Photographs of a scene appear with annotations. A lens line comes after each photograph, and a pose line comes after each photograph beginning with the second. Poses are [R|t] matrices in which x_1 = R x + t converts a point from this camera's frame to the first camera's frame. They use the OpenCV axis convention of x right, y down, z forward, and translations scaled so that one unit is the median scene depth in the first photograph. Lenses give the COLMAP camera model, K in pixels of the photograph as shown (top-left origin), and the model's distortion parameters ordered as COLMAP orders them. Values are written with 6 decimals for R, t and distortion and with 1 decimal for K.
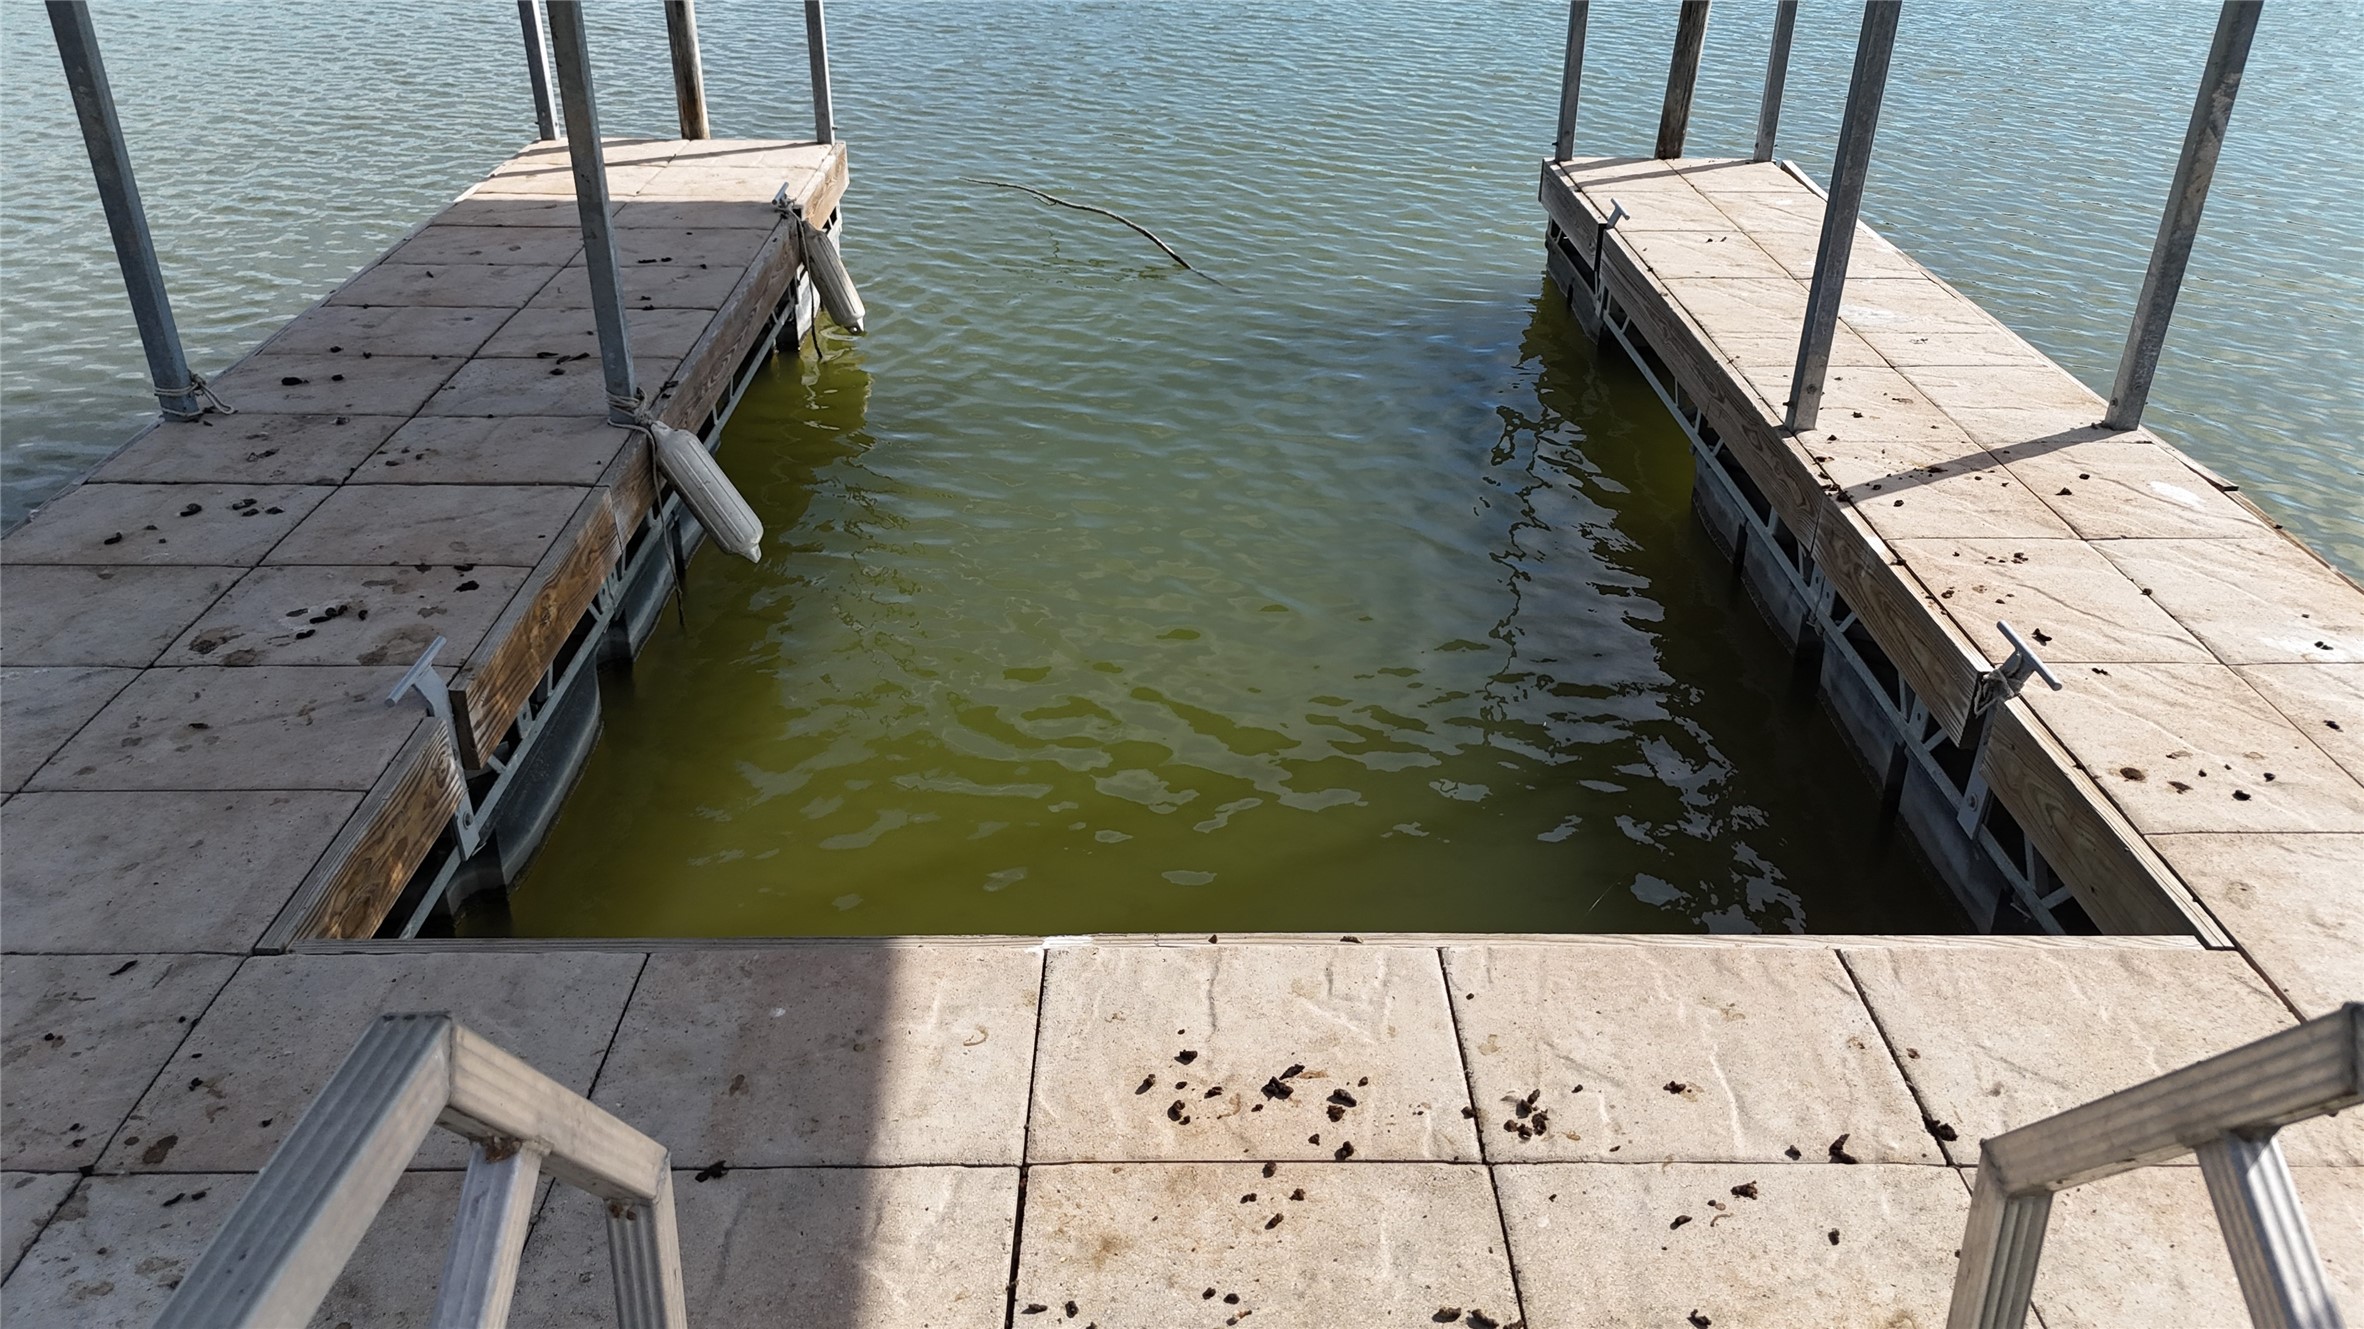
lens RADIAL K [[1693.8, 0, 1182.0], [0, 1693.8, 664.5], [0, 0, 1]] dist [0.097127, -0.093124]
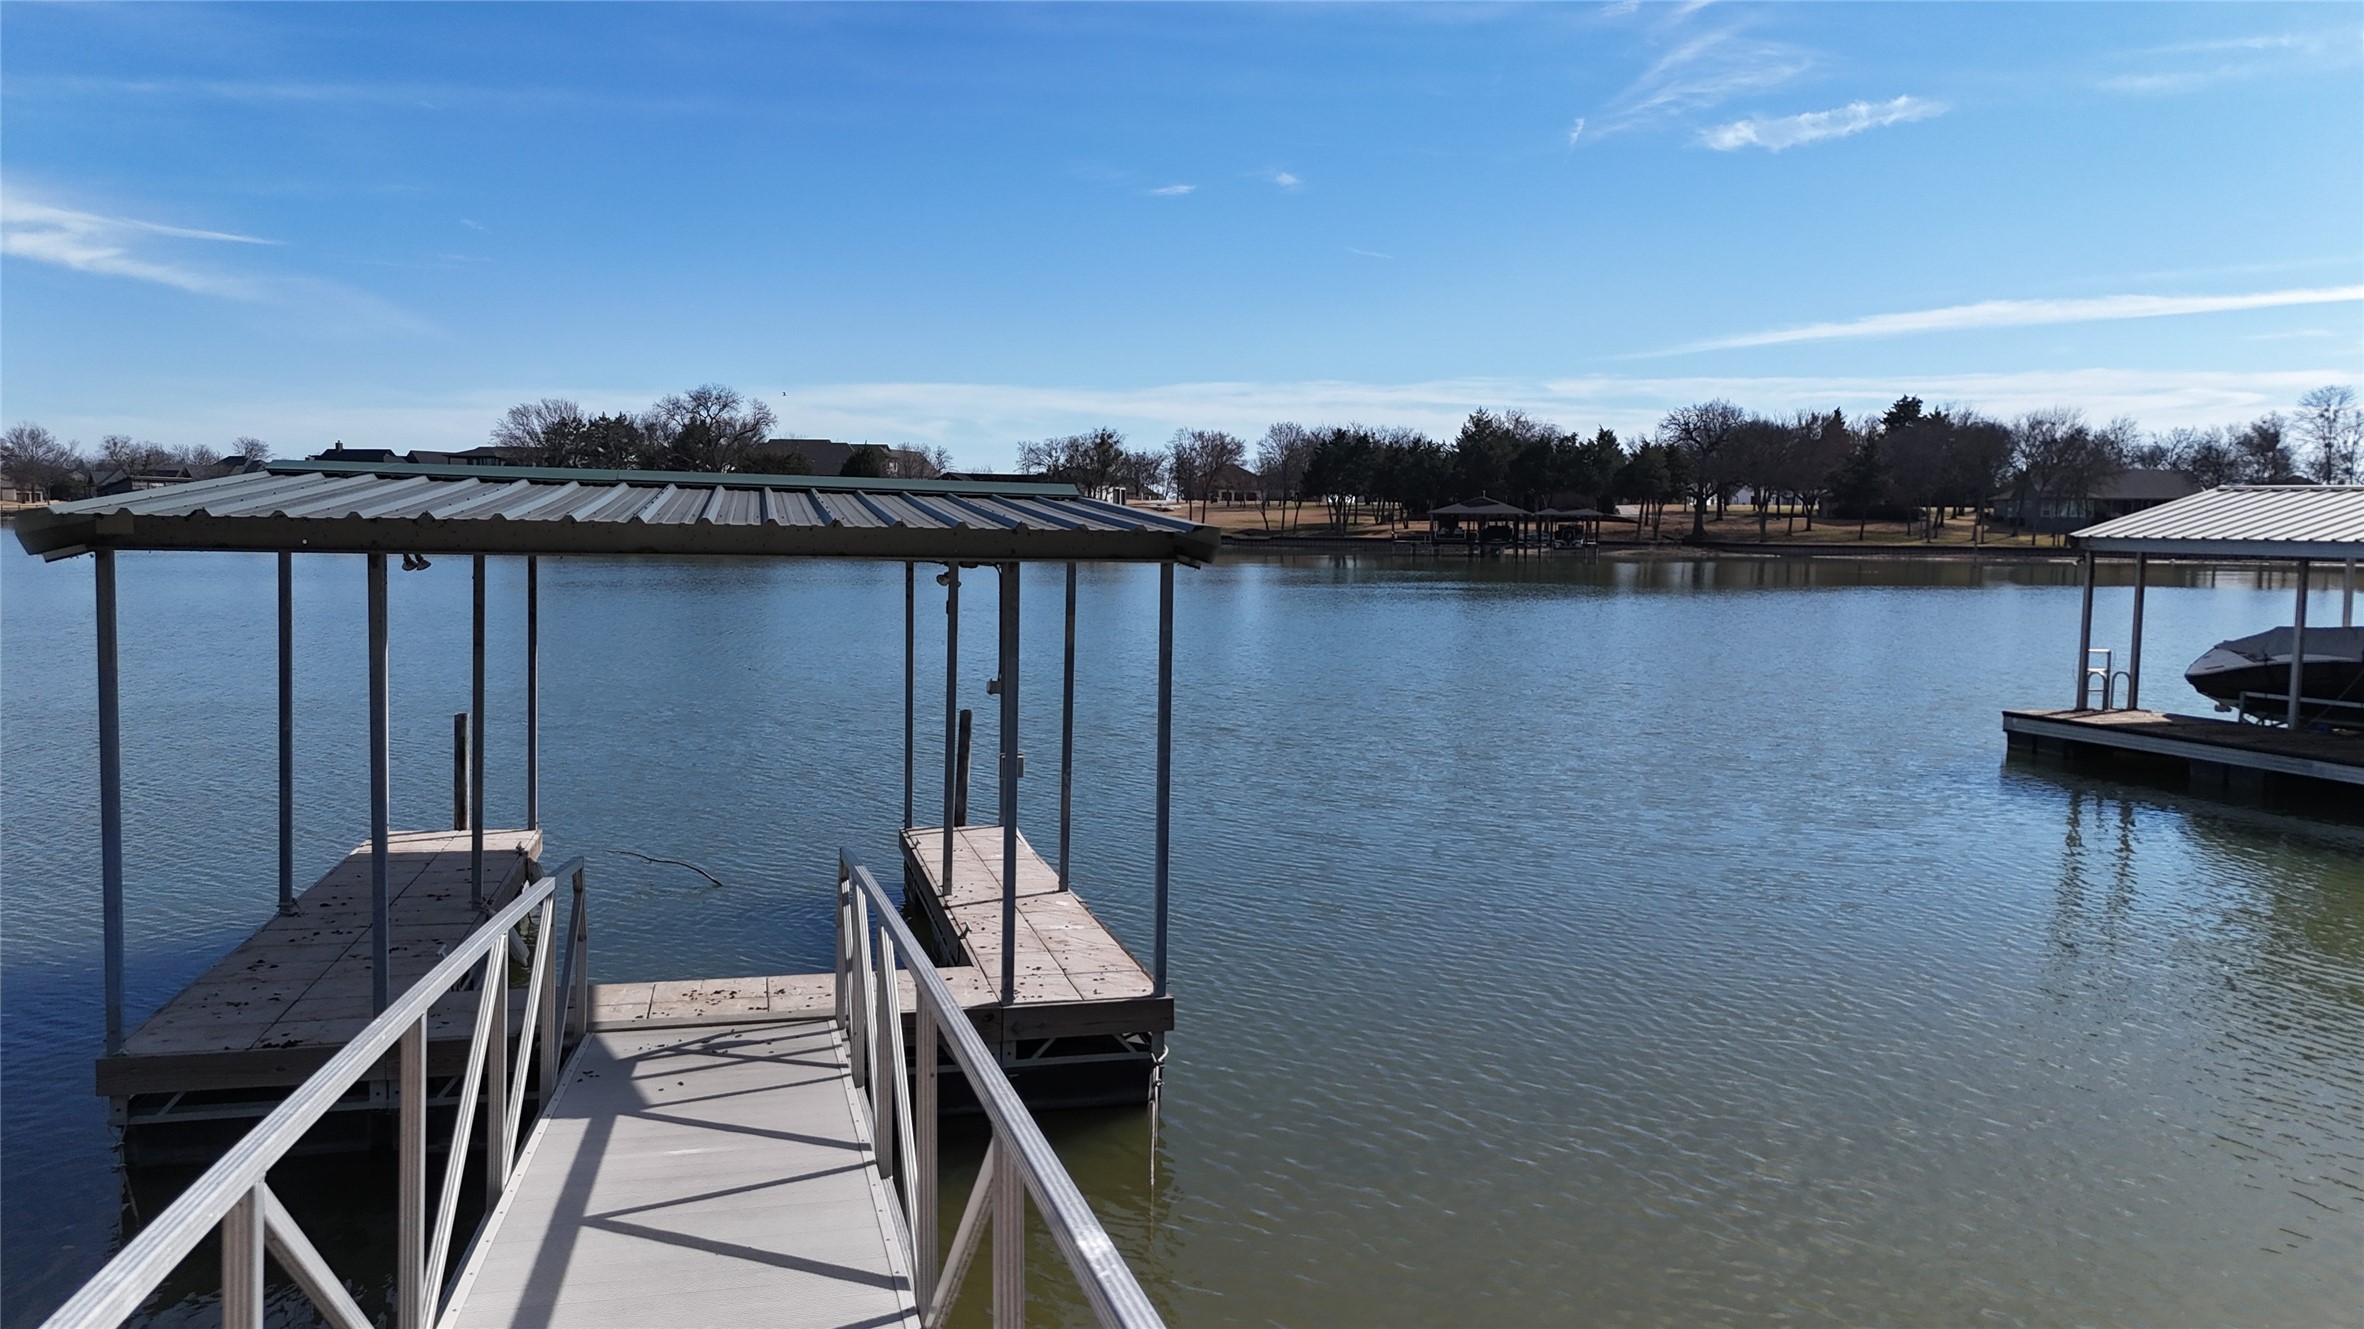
lens RADIAL K [[1693.8, 0, 1182.0], [0, 1693.8, 664.5], [0, 0, 1]] dist [0.097127, -0.093124]
pose [[0.970846, -0.006445, 0.239616, 0.080157], [0.108657, 0.902869, -0.415959, 0.683523], [-0.213661, 0.429868, 0.877247, -1.572058]]
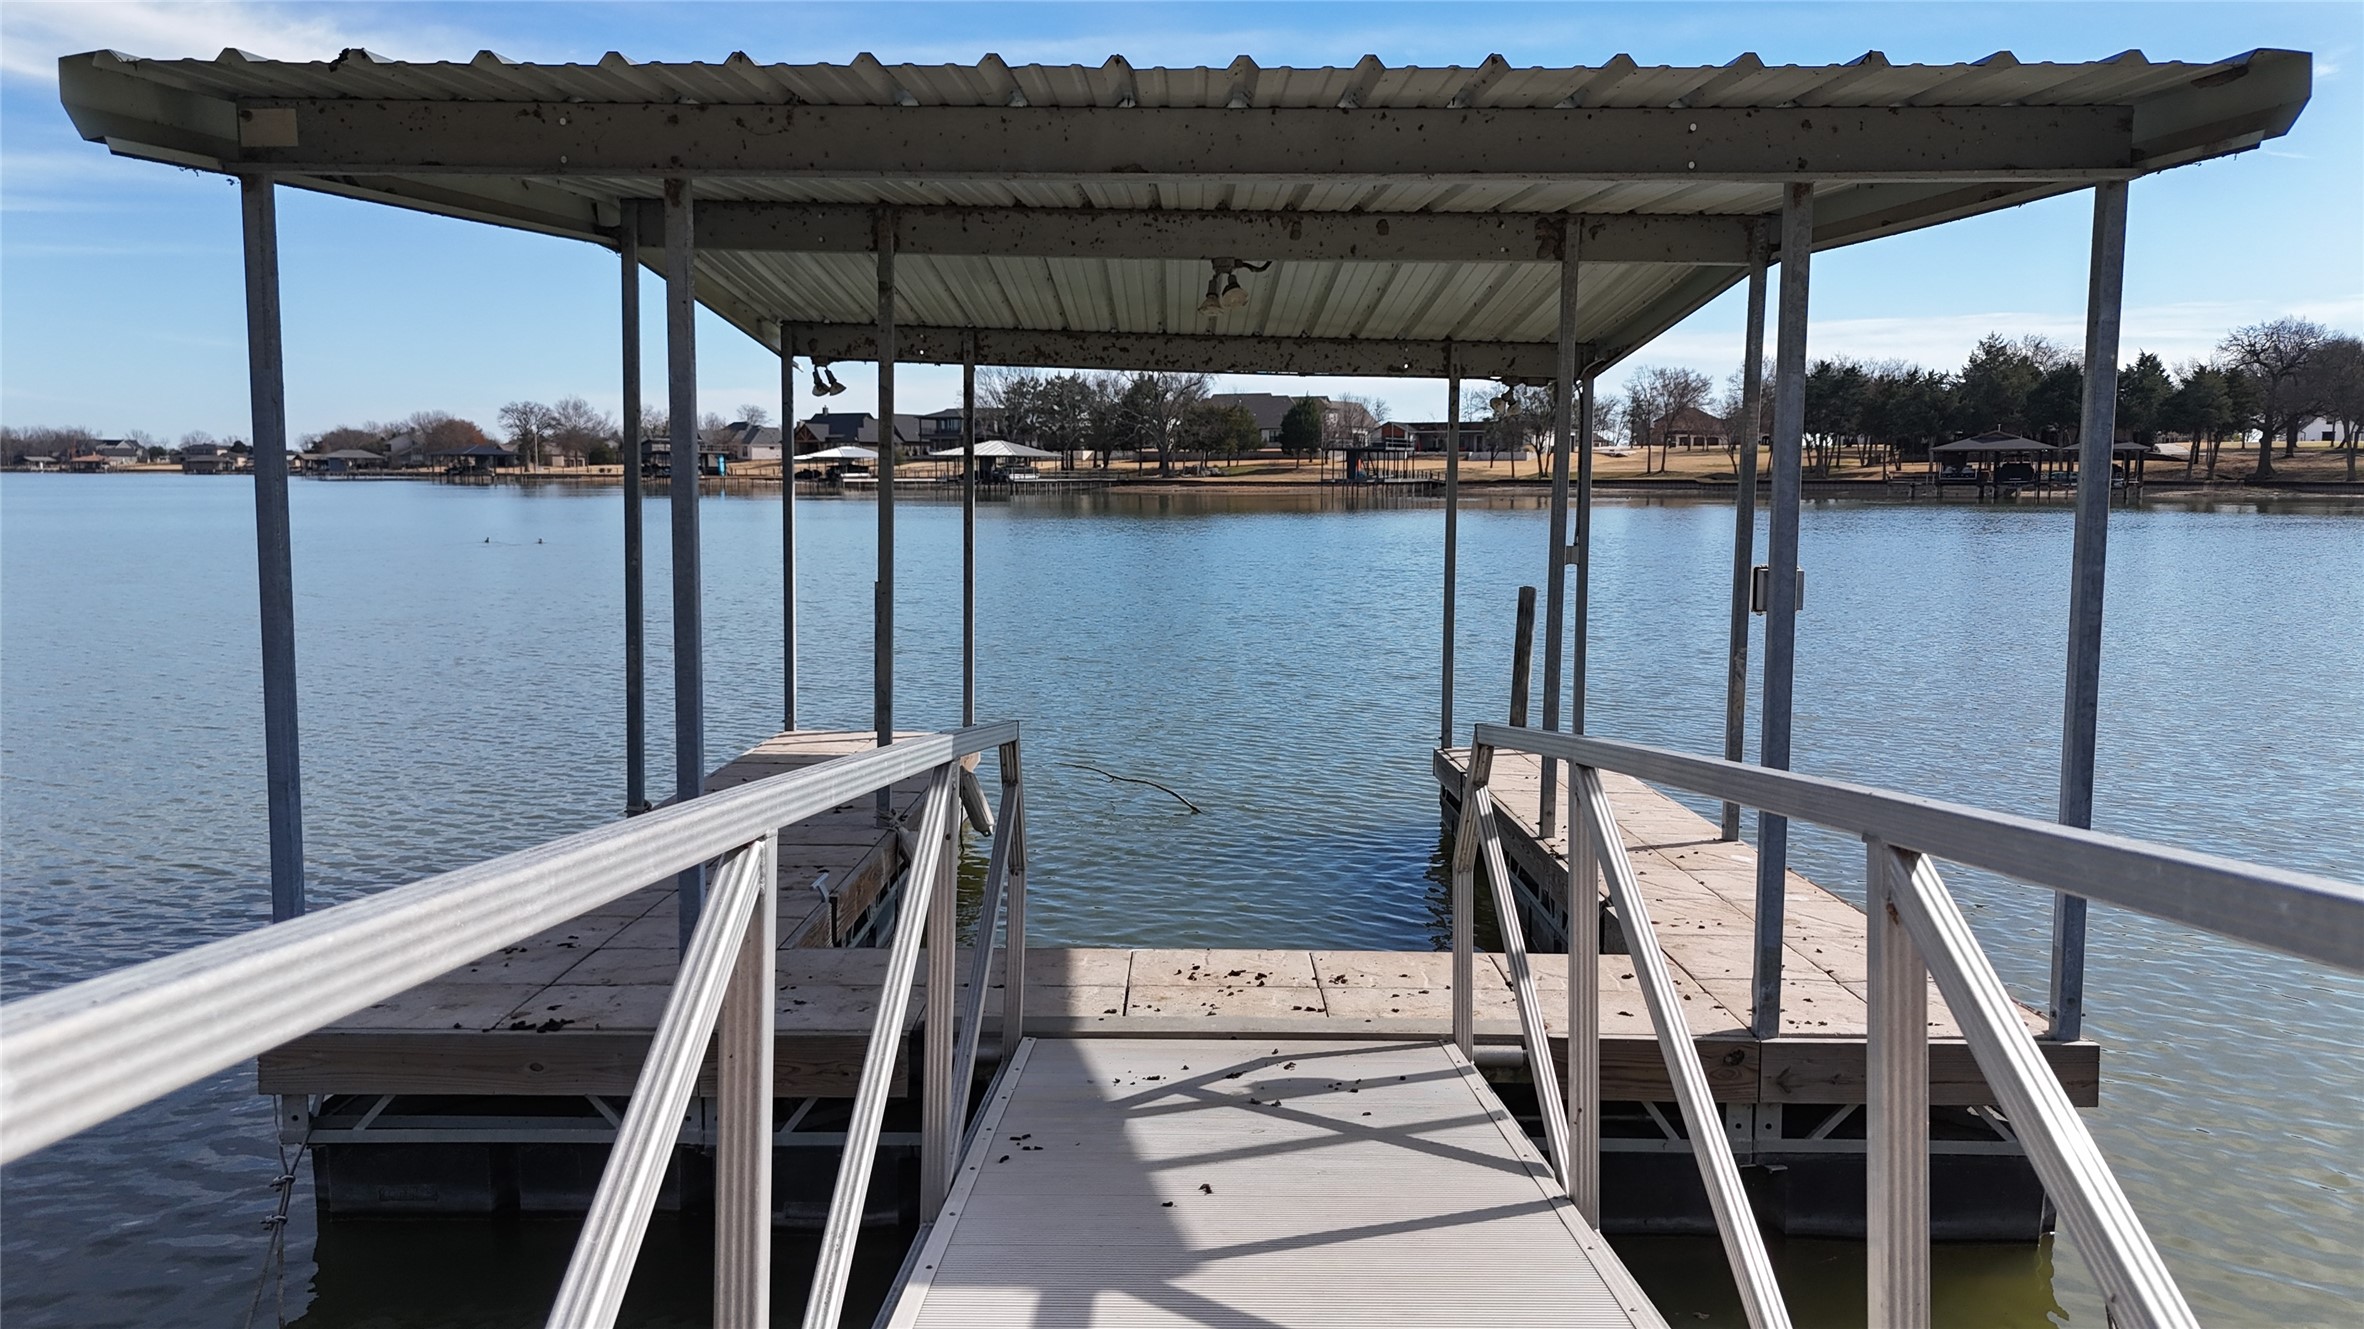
lens RADIAL K [[1693.8, 0, 1182.0], [0, 1693.8, 664.5], [0, 0, 1]] dist [0.097127, -0.093124]
pose [[0.999952, 0.000380, -0.009777, 0.003295], [-0.004345, 0.912549, -0.408943, 0.416534], [0.008767, 0.408966, 0.912507, -0.668510]]
